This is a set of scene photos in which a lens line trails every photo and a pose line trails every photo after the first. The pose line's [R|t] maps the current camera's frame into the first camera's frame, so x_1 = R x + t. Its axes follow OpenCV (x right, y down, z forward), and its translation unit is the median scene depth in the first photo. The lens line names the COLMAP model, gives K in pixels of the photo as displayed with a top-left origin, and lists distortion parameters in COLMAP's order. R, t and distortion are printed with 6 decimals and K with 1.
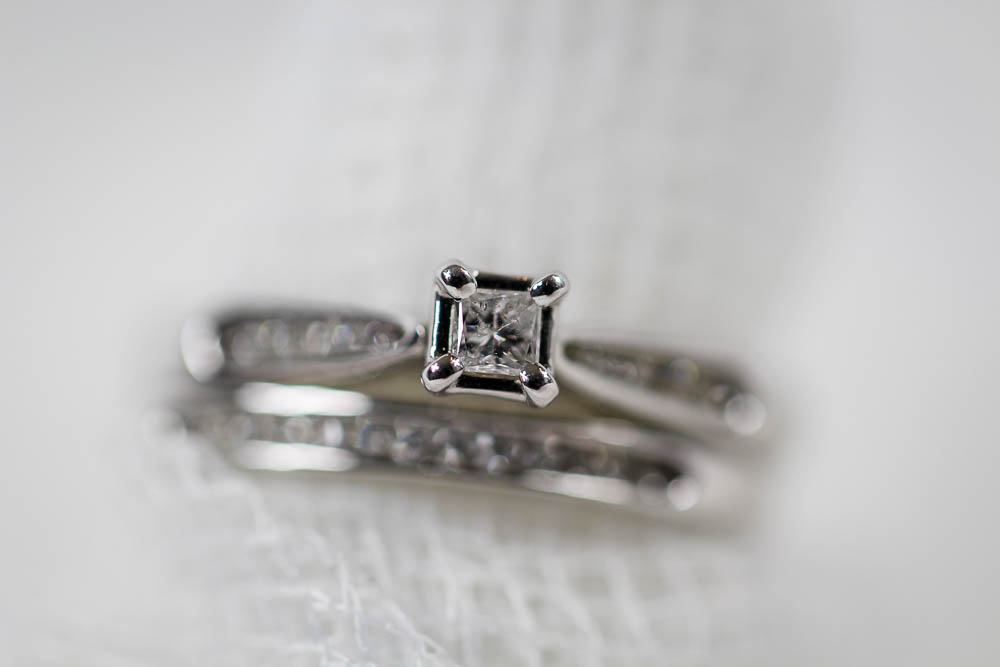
lens RADIAL K [[4406.1, 0, 499.7], [0, 4406.1, 332.3], [0, 0, 1]] dist [-0.547508, 0.000000]
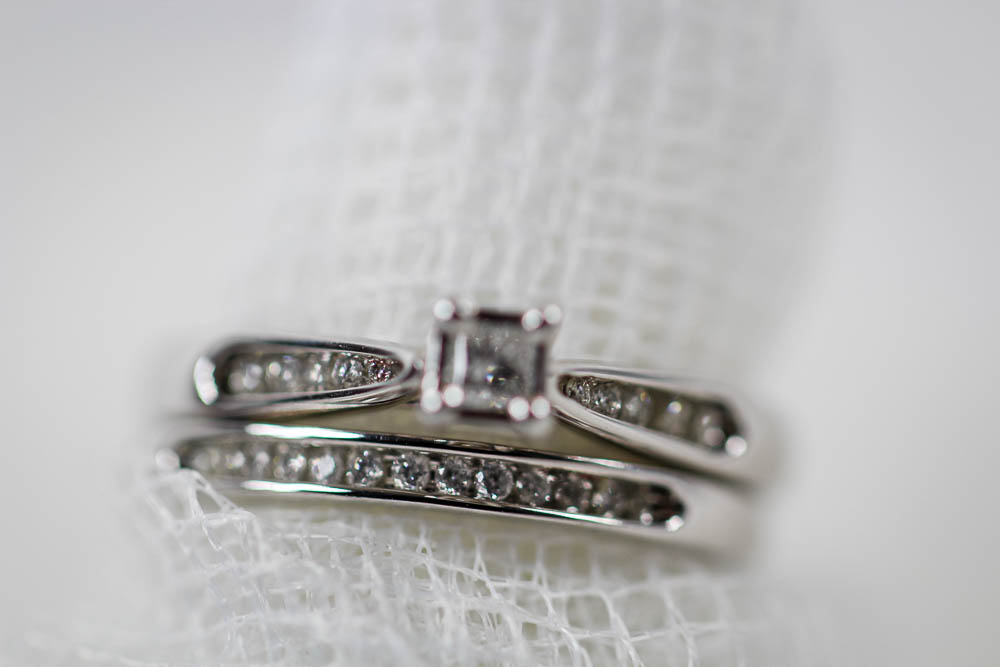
lens RADIAL K [[6157.9, 0, 501.0], [0, 6157.9, 333.6], [0, 0, 1]] dist [-0.742223, 0.000000]
pose [[0.999995, -0.000921, -0.003163, 0.005886], [0.000909, 0.999992, -0.003819, -0.001975], [0.003166, 0.003816, 0.999988, -0.430136]]
